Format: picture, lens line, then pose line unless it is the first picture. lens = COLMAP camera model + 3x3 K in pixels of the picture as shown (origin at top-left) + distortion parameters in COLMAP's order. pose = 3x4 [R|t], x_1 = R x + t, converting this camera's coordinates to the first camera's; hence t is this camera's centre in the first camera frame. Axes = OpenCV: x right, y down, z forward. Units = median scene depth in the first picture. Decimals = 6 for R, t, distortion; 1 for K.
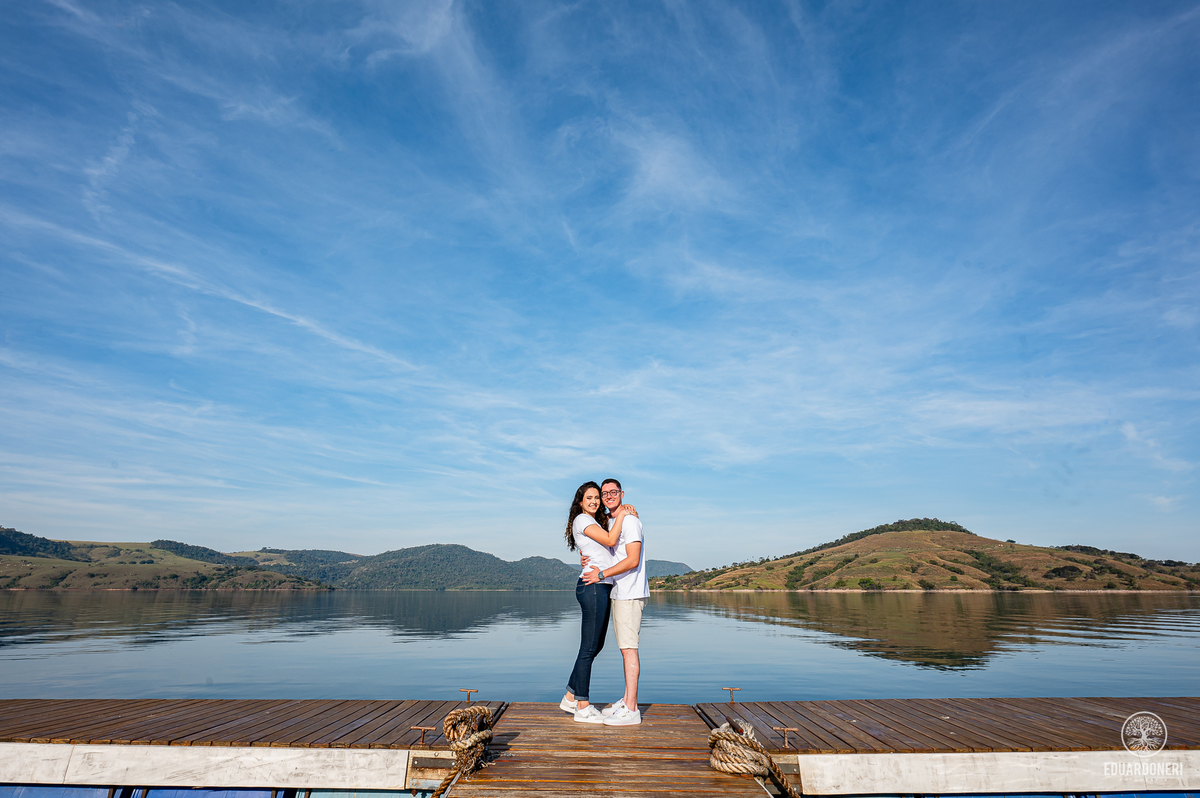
lens RADIAL K [[604.6, 0, 598.8], [0, 604.6, 401.2], [0, 0, 1]] dist [0.016417, -0.002417]
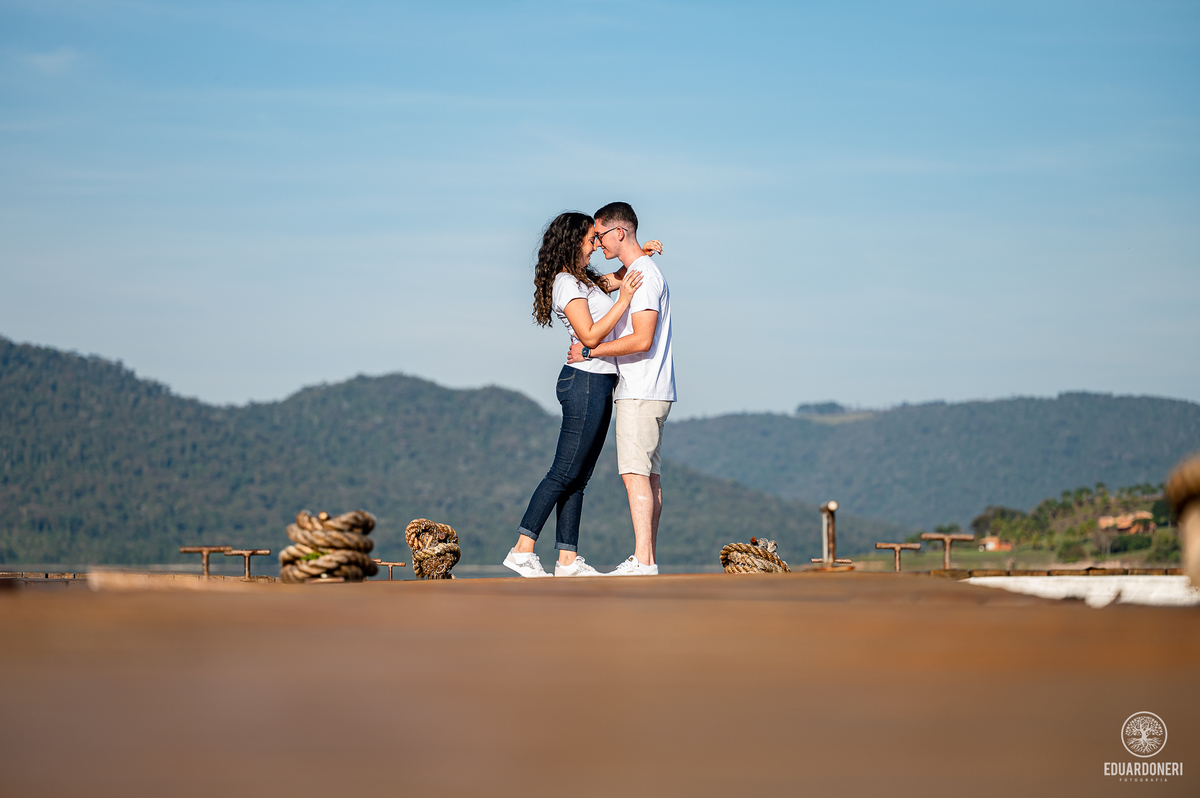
lens RADIAL K [[3742.7, 0, 607.4], [0, 3742.7, 399.2], [0, 0, 1]] dist [-0.109300, 0.000000]
pose [[0.999911, -0.002891, -0.013037, 0.098263], [0.006074, 0.967915, 0.251204, -0.969273], [0.011893, -0.251261, 0.967846, -4.036729]]
